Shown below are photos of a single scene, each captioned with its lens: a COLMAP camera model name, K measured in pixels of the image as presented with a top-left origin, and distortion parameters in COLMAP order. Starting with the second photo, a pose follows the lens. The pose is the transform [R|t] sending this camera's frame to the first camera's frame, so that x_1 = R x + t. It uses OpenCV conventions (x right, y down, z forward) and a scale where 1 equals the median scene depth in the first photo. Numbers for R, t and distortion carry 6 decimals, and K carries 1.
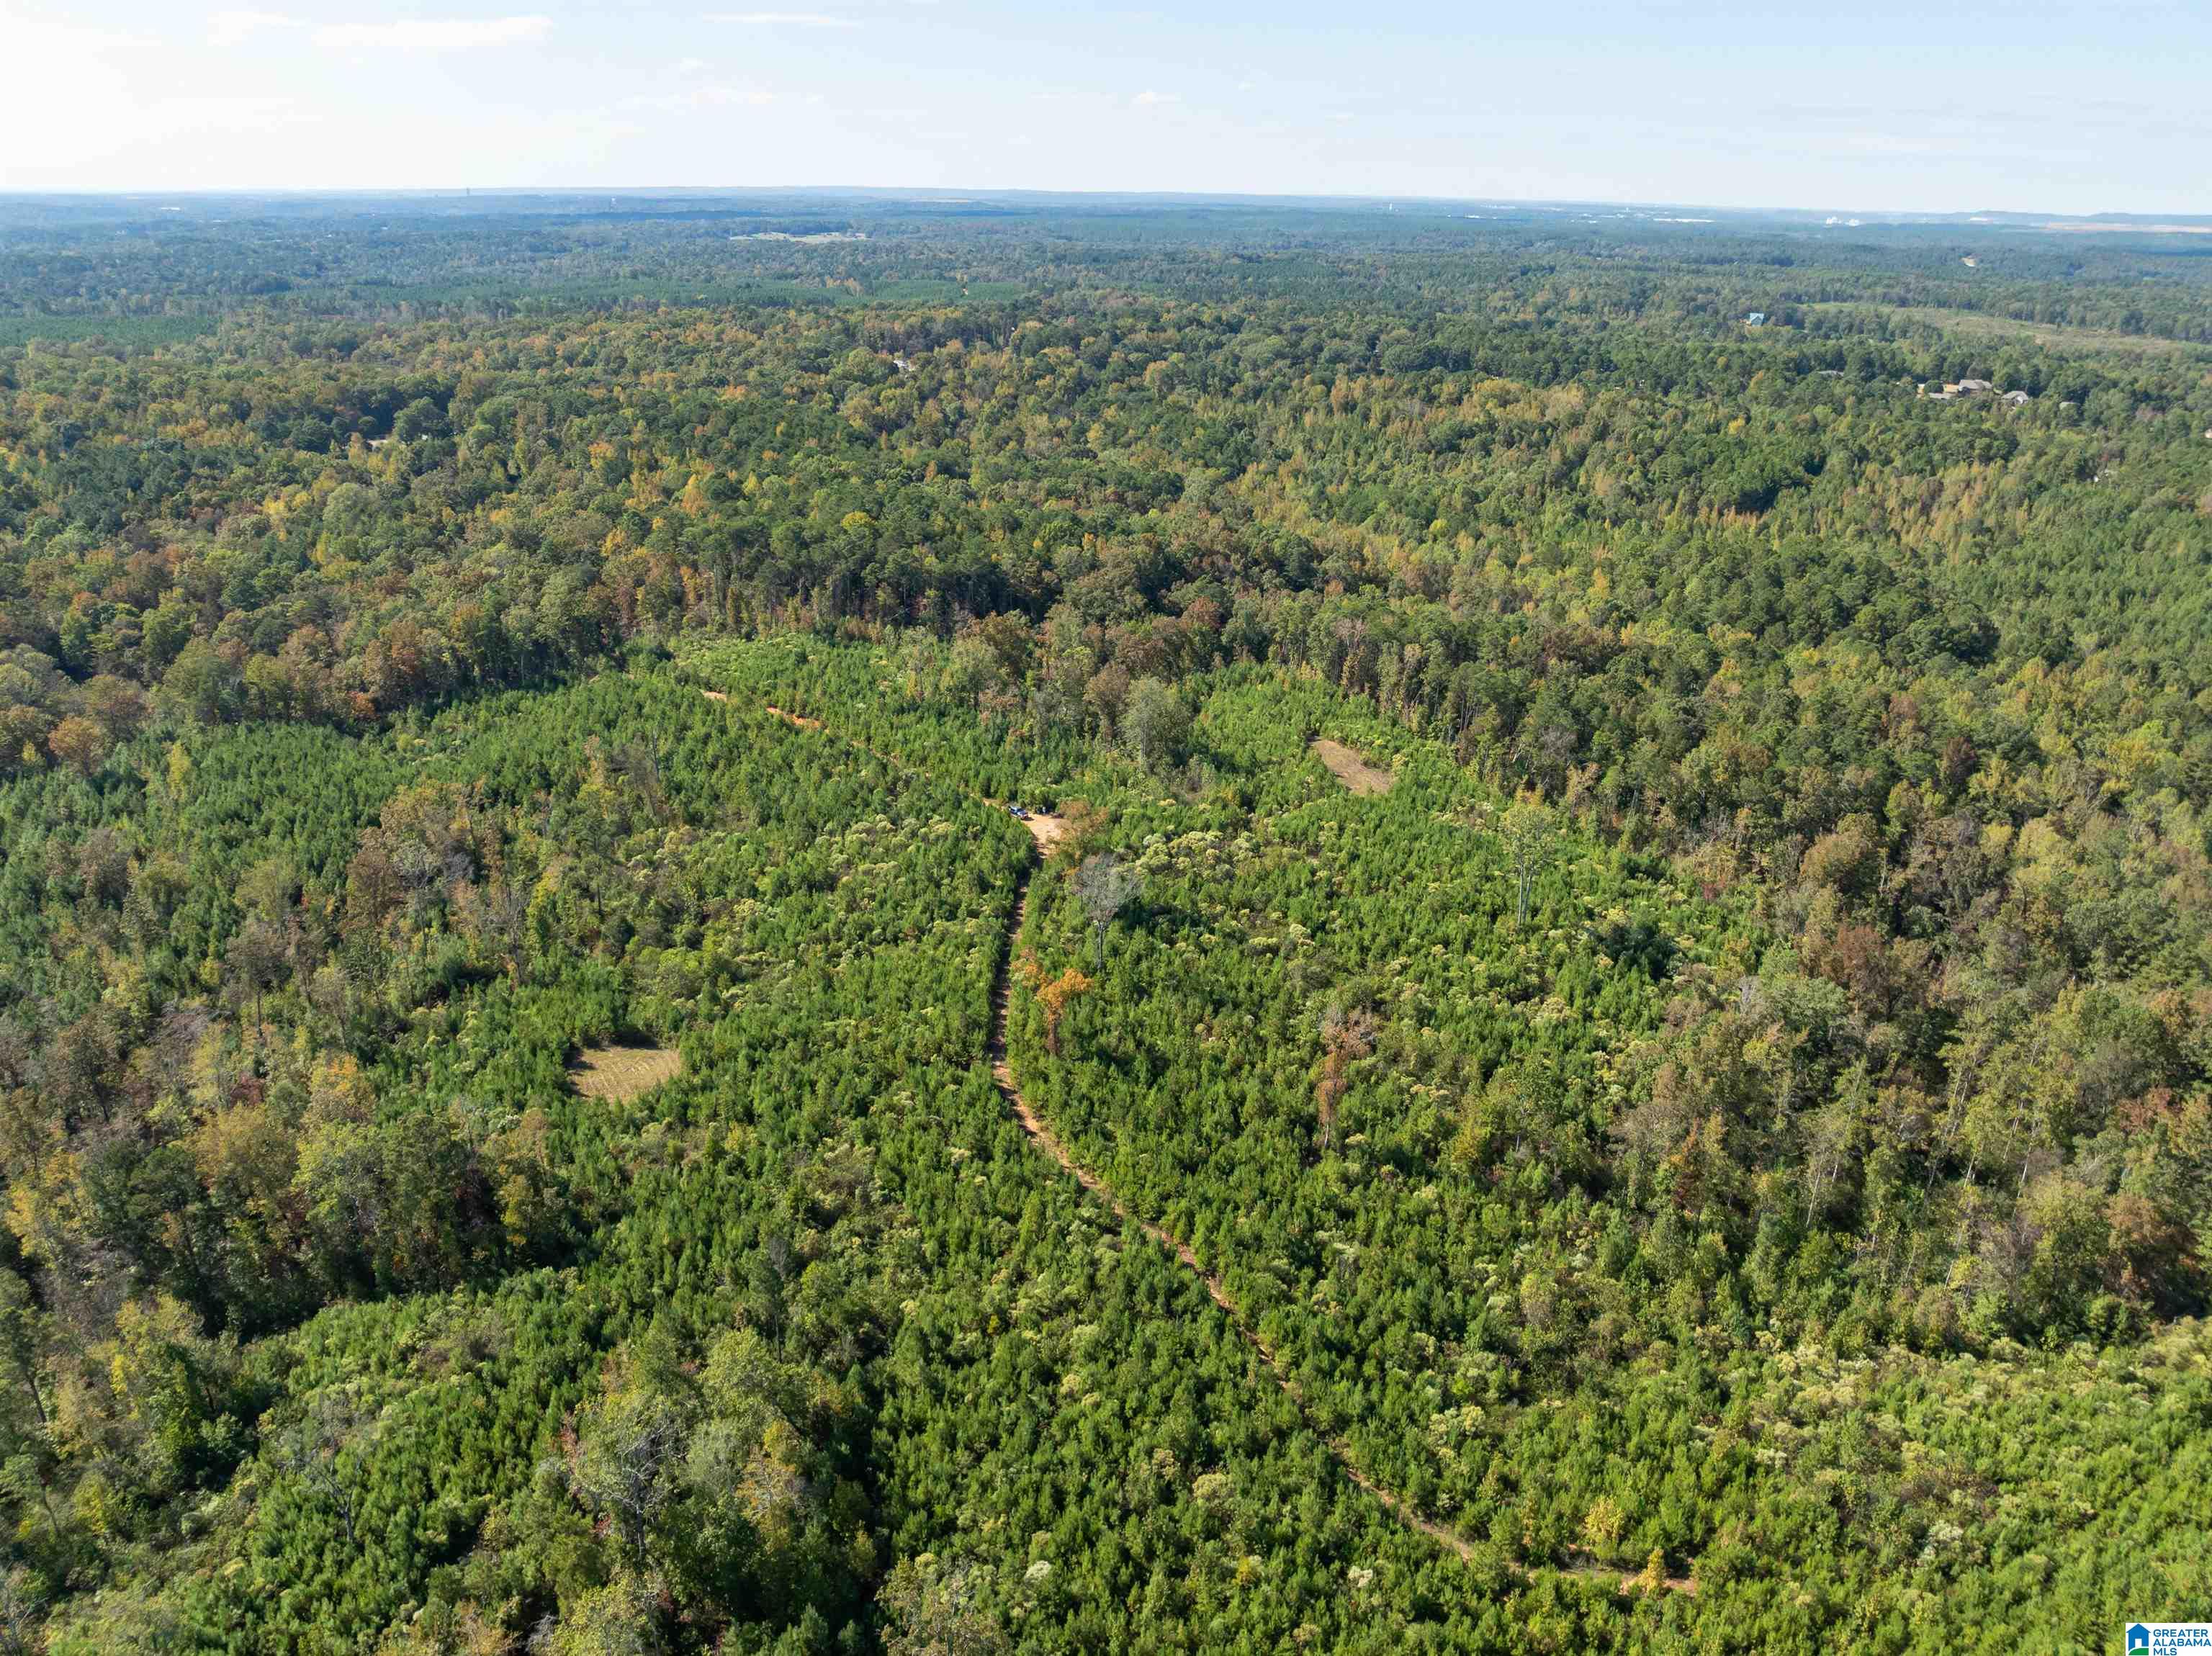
lens RADIAL K [[1561.8, 0, 1098.5], [0, 1561.8, 825.4], [0, 0, 1]] dist [-0.043149, 0.010034]
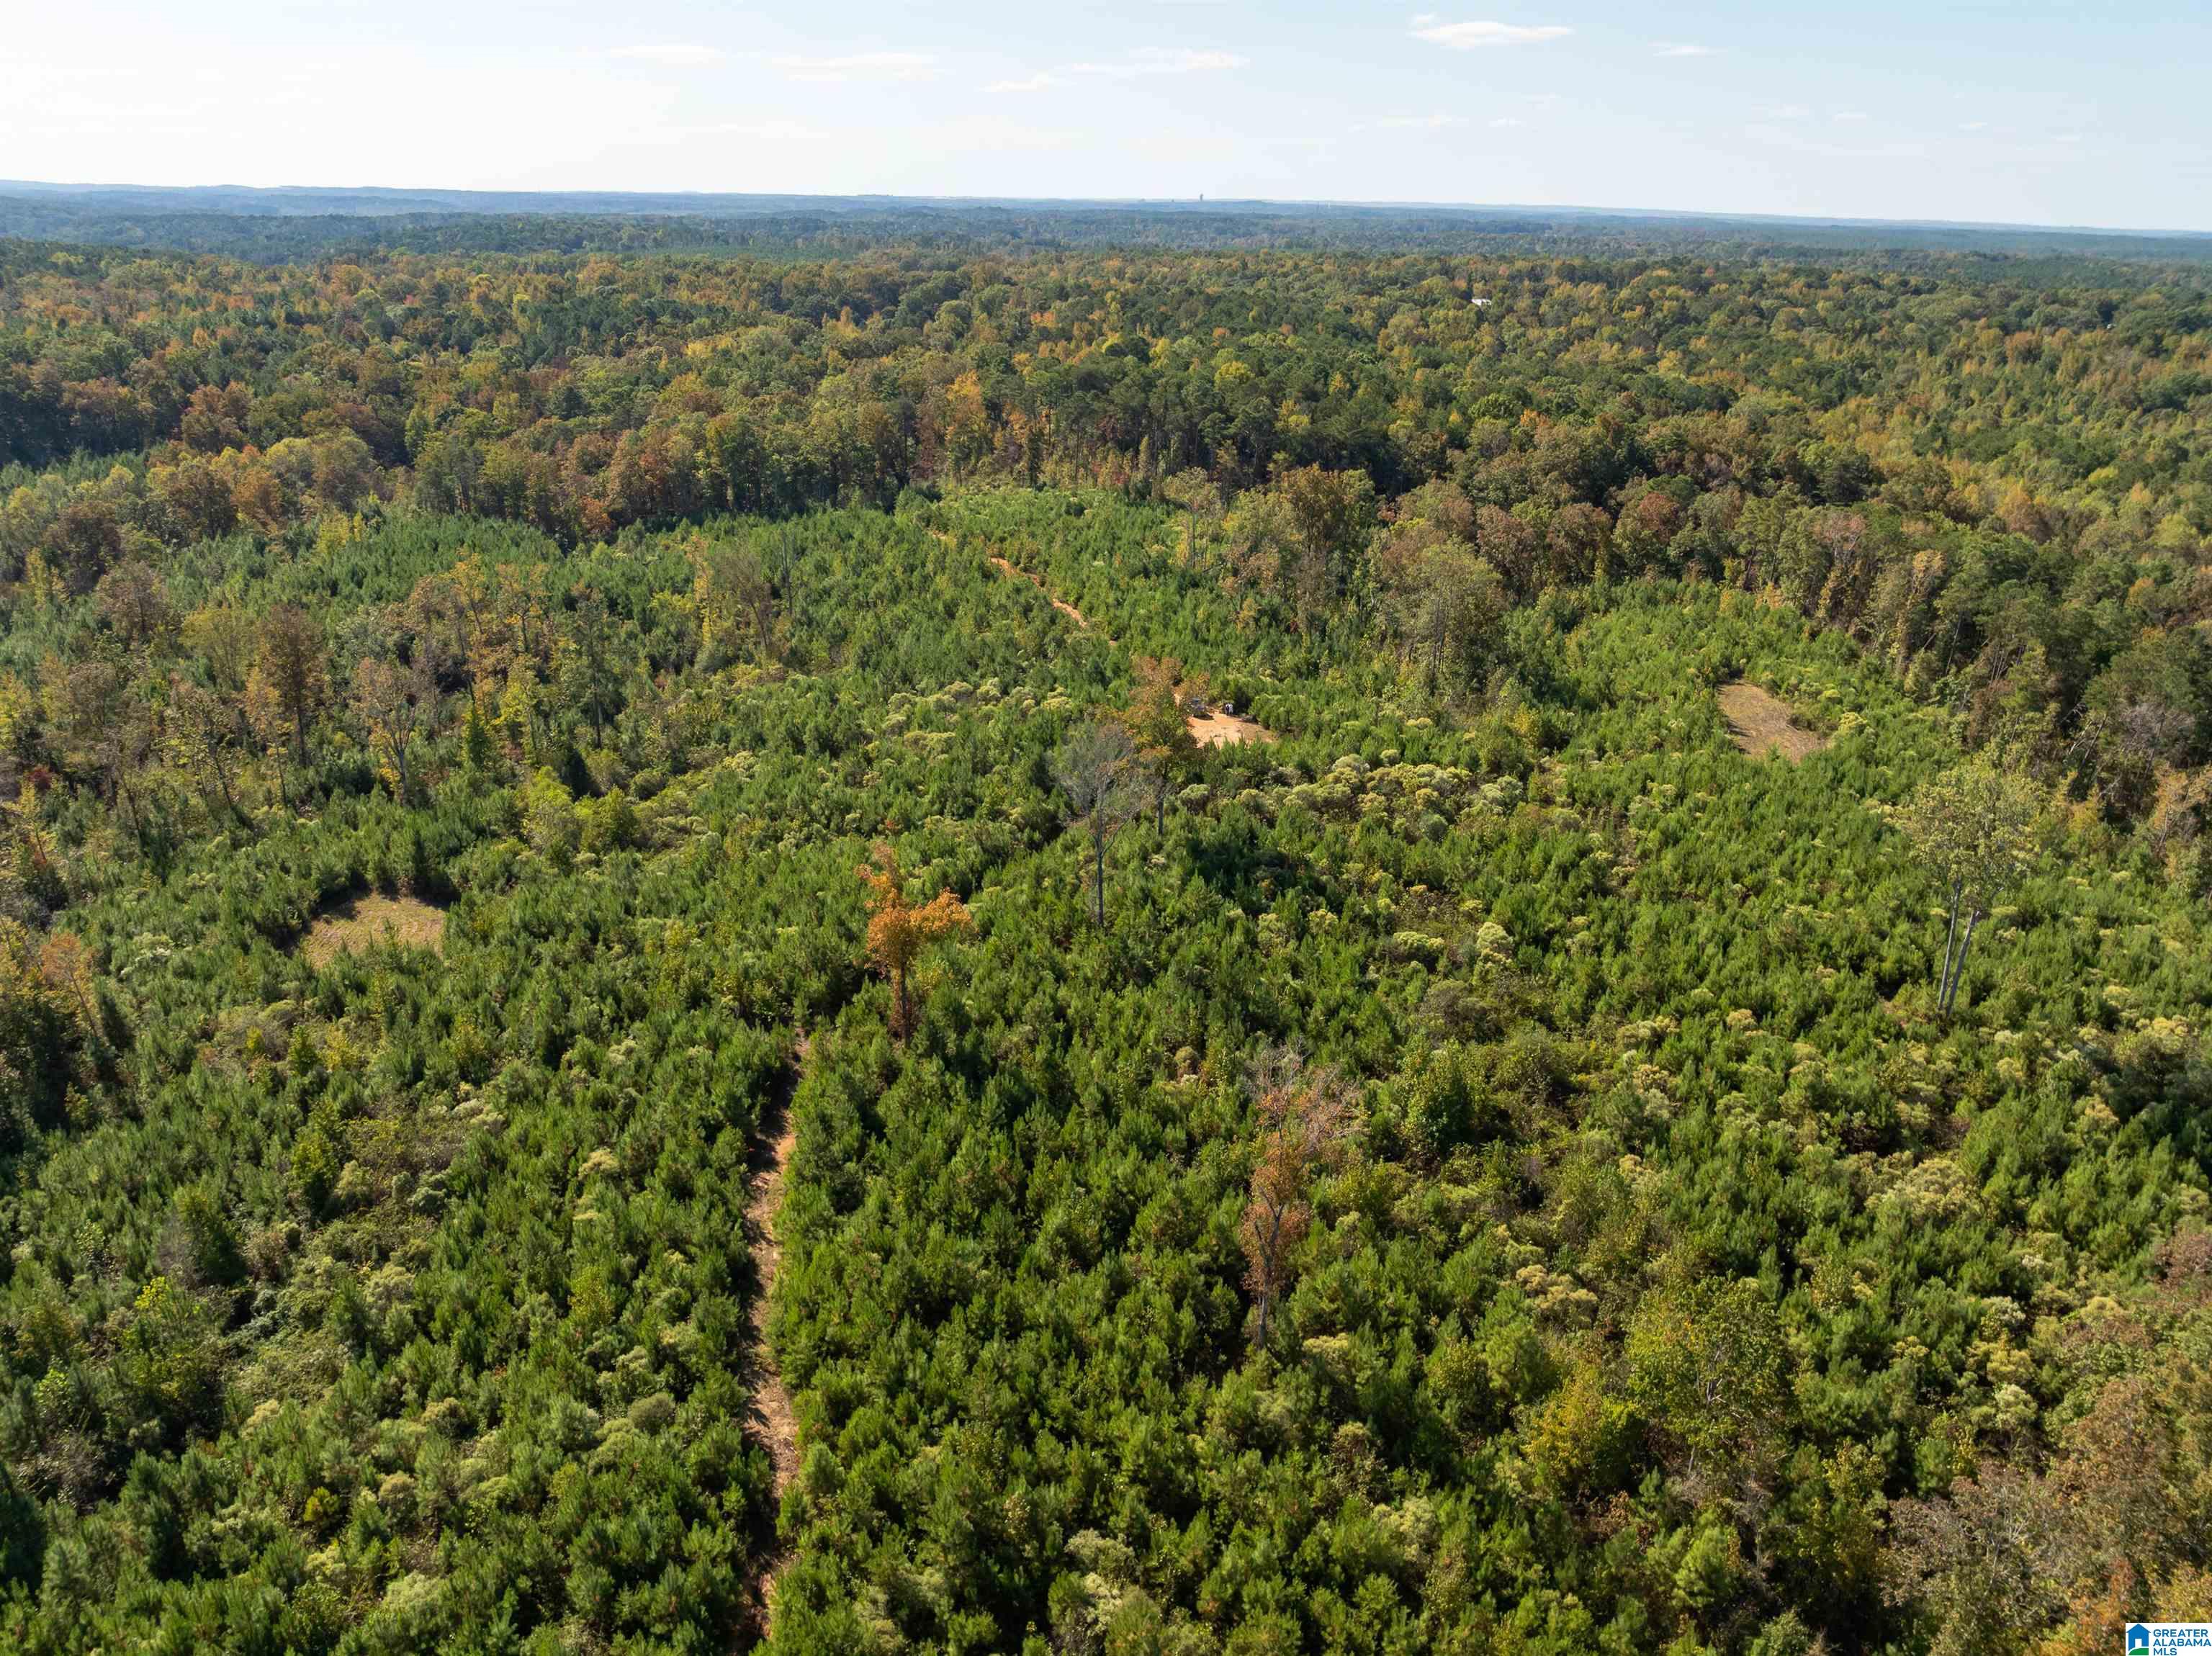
lens RADIAL K [[1561.8, 0, 1101.9], [0, 1561.8, 825.7], [0, 0, 1]] dist [-0.043149, 0.010034]
pose [[0.909548, 0.162585, -0.382477, 0.180486], [-0.166788, 0.985738, 0.022391, 0.034840], [0.380662, 0.043426, 0.923694, 0.378601]]
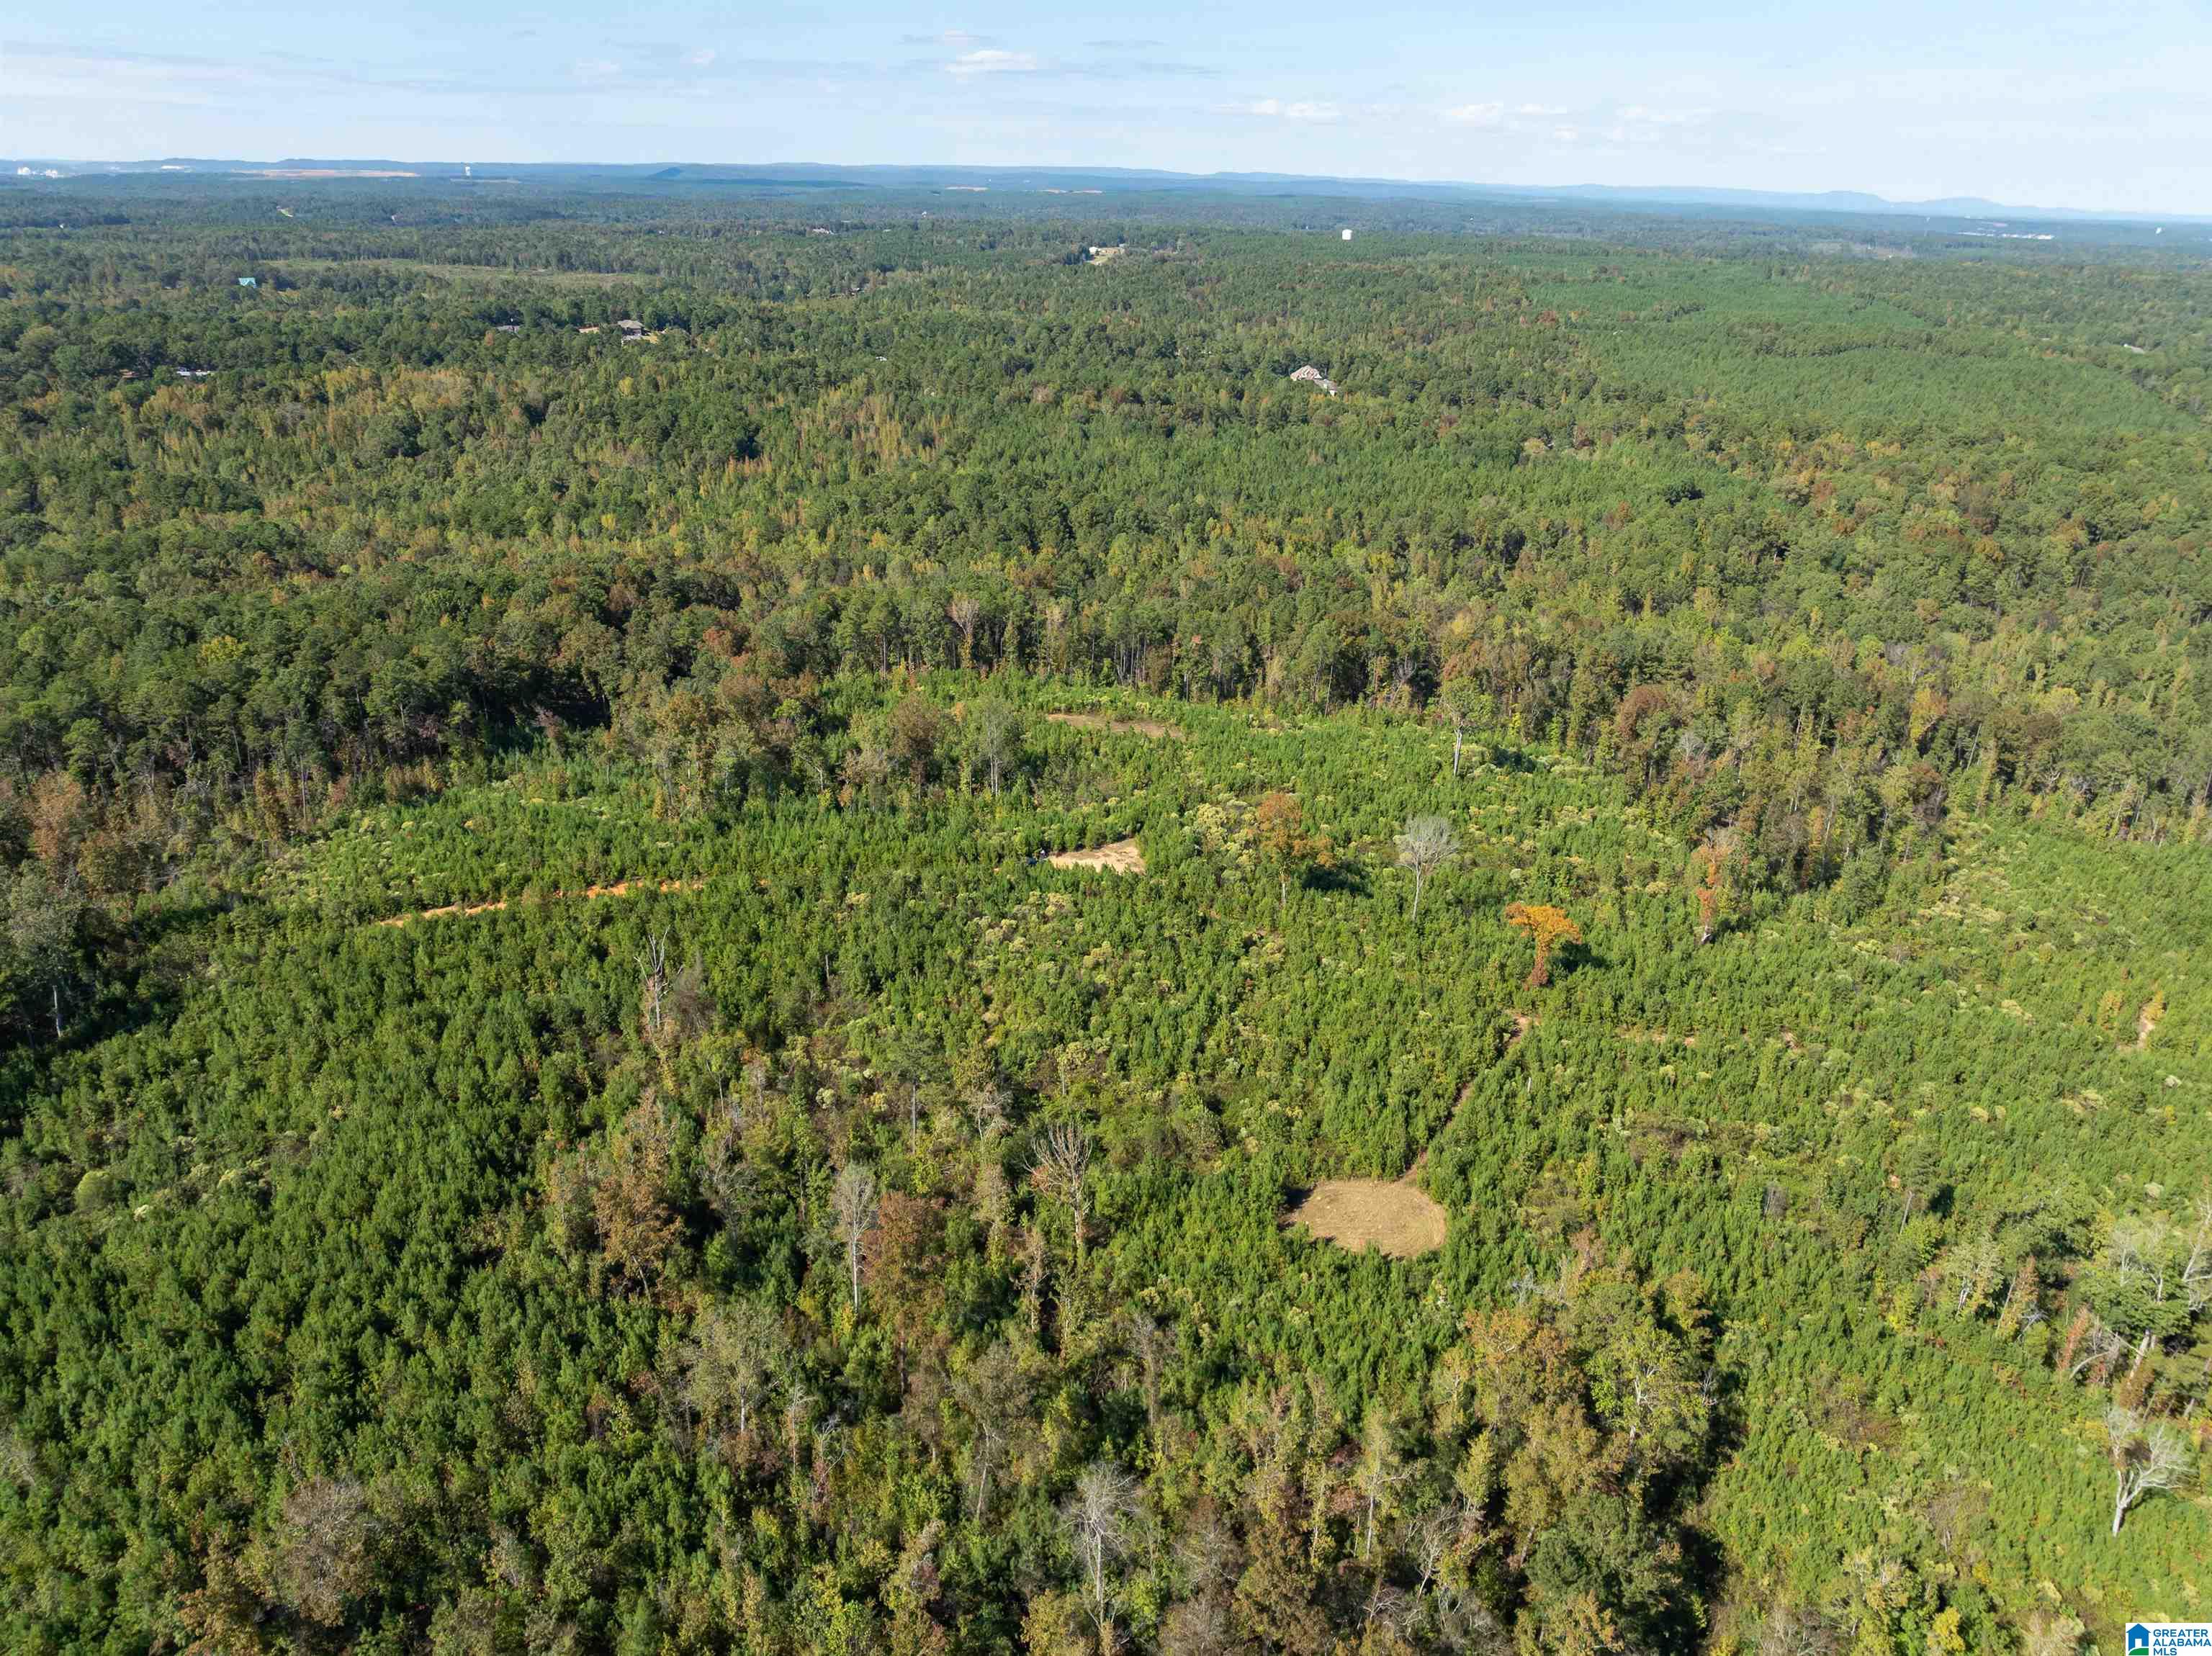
lens RADIAL K [[1561.8, 0, 1106.1], [0, 1561.8, 832.9], [0, 0, 1]] dist [-0.043149, 0.010034]
pose [[0.521701, -0.336175, 0.784101, -0.755711], [0.308998, 0.931144, 0.193627, -0.193721], [-0.795203, 0.141270, 0.589656, 0.438636]]
